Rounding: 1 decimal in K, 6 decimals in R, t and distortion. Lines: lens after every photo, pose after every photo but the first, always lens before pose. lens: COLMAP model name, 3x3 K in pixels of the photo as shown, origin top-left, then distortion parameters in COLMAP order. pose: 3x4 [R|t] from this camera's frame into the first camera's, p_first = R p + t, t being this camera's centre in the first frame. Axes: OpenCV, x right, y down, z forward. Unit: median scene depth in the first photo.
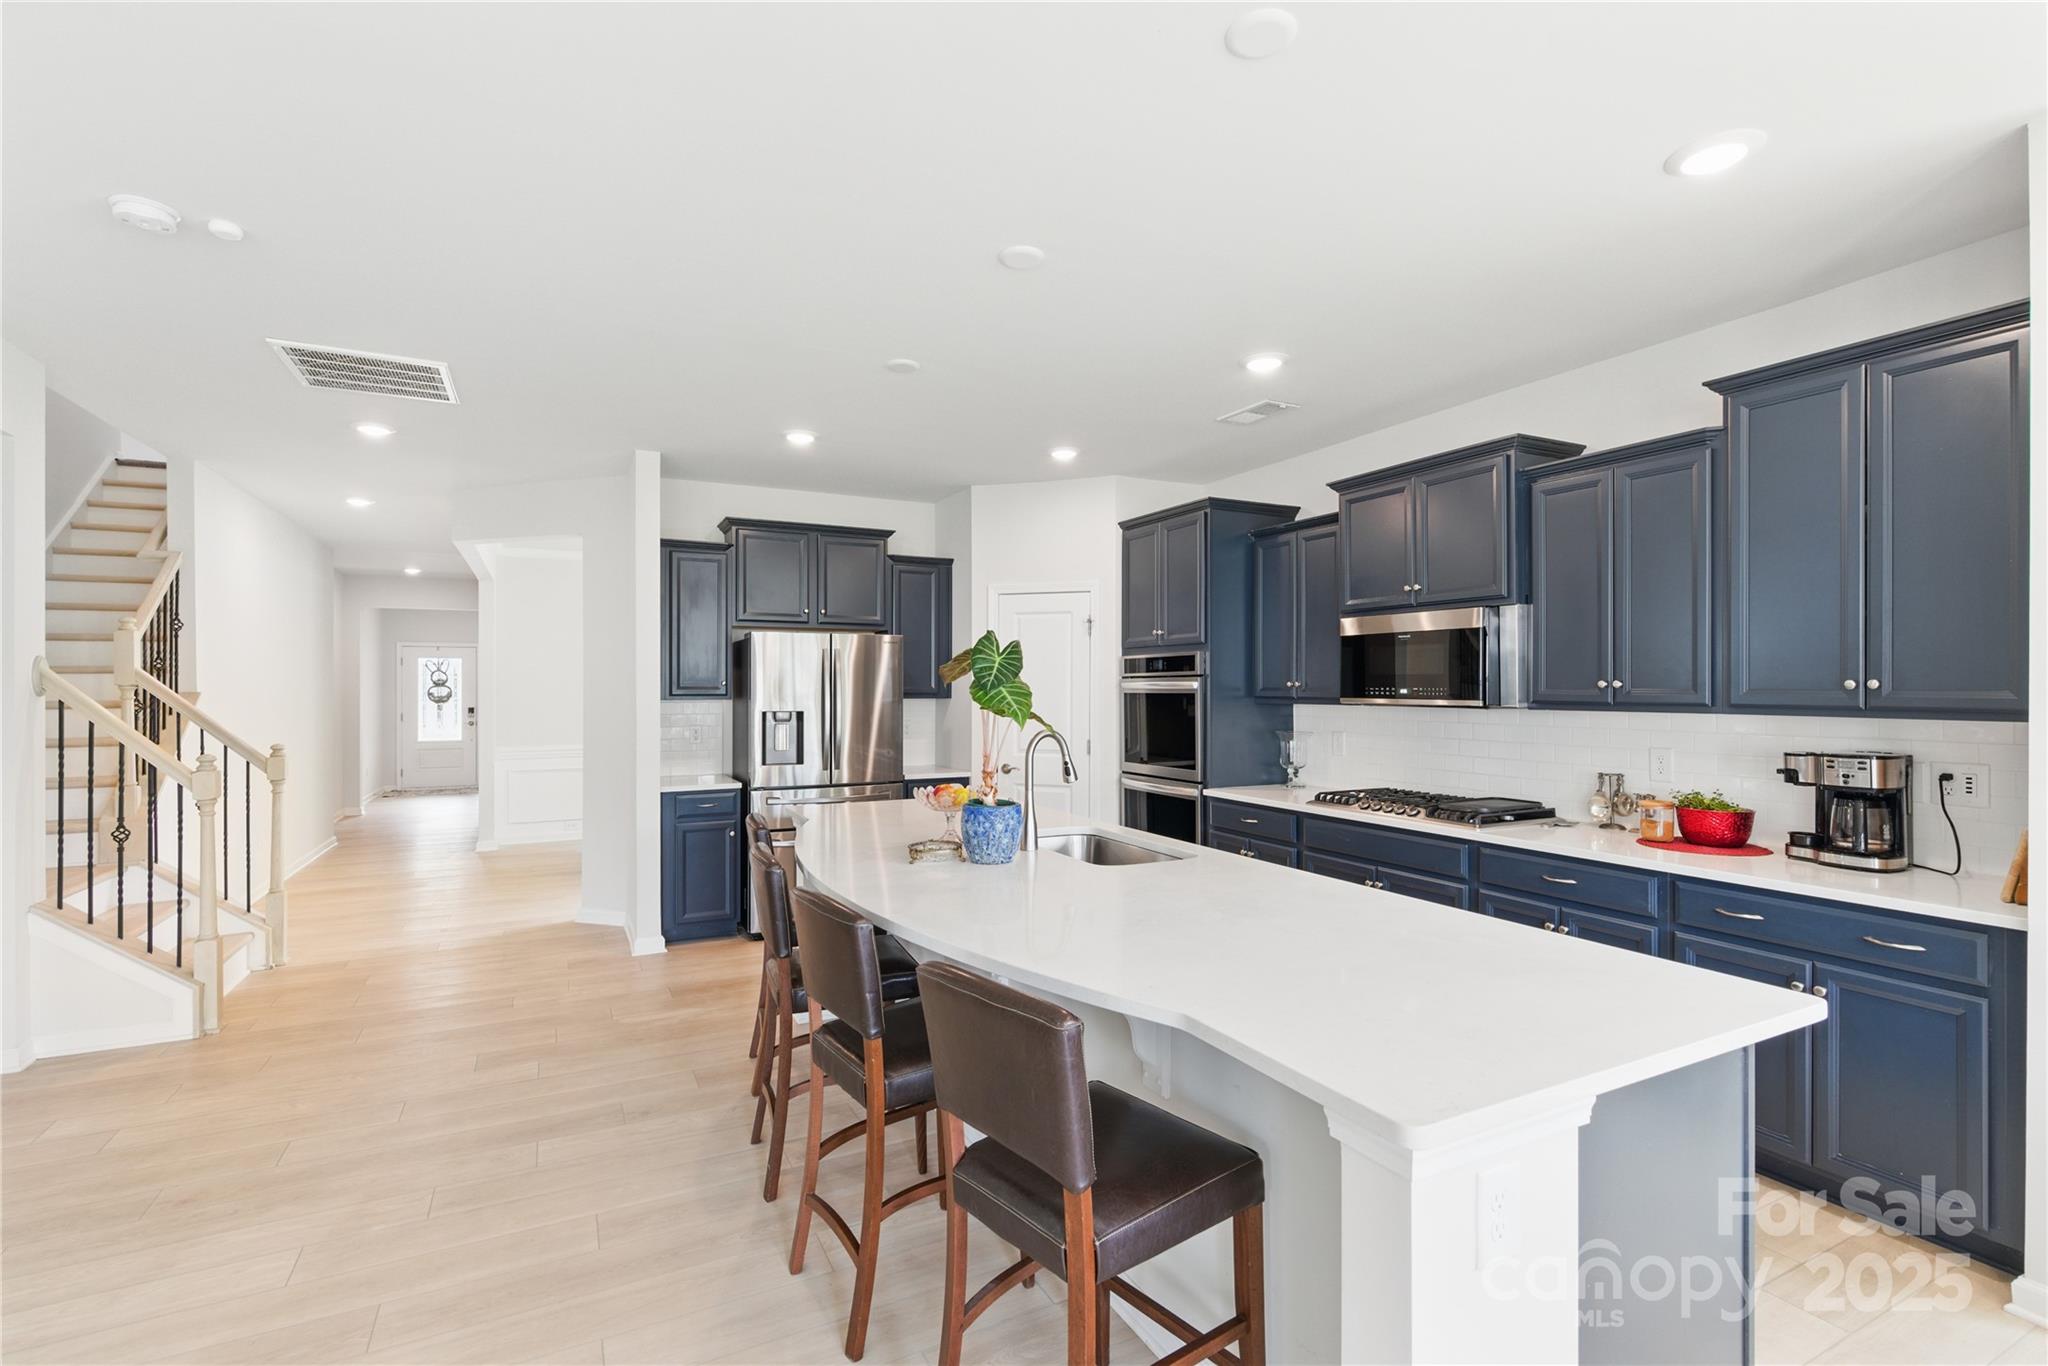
lens RADIAL K [[918.4, 0, 1033.1], [0, 918.4, 684.2], [0, 0, 1]] dist [-0.000453, -0.000727]
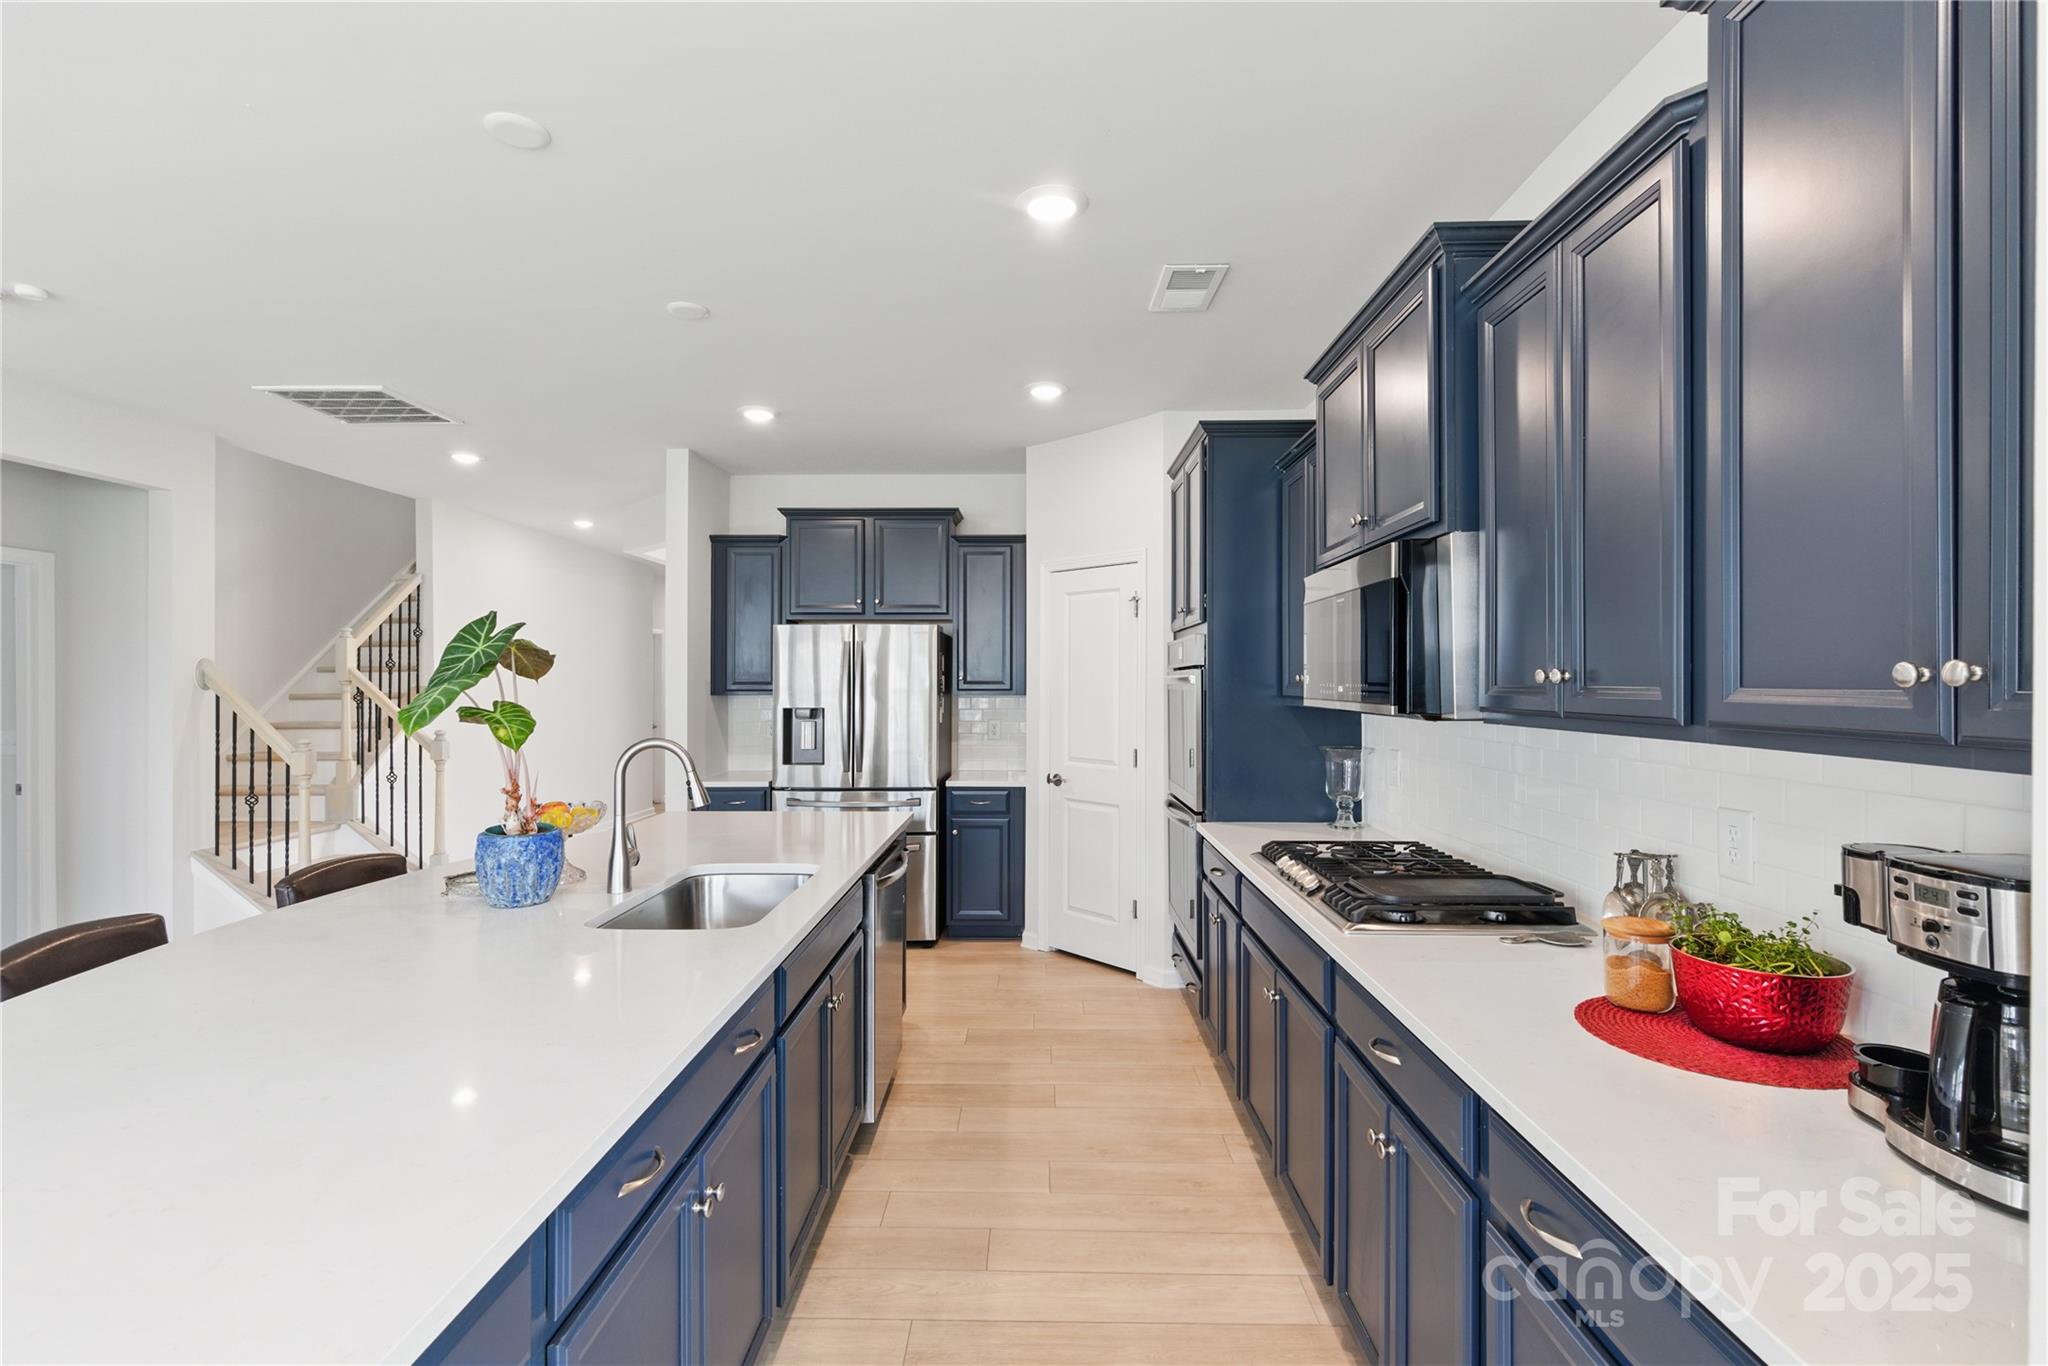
lens RADIAL K [[932.6, 0, 1031.9], [0, 932.6, 678.8], [0, 0, 1]] dist [-0.000429, -0.000838]
pose [[0.882697, -0.001193, -0.469942, 0.394614], [0.000375, 0.999998, -0.001836, 0.001394], [0.469943, 0.001444, 0.882696, 0.268272]]
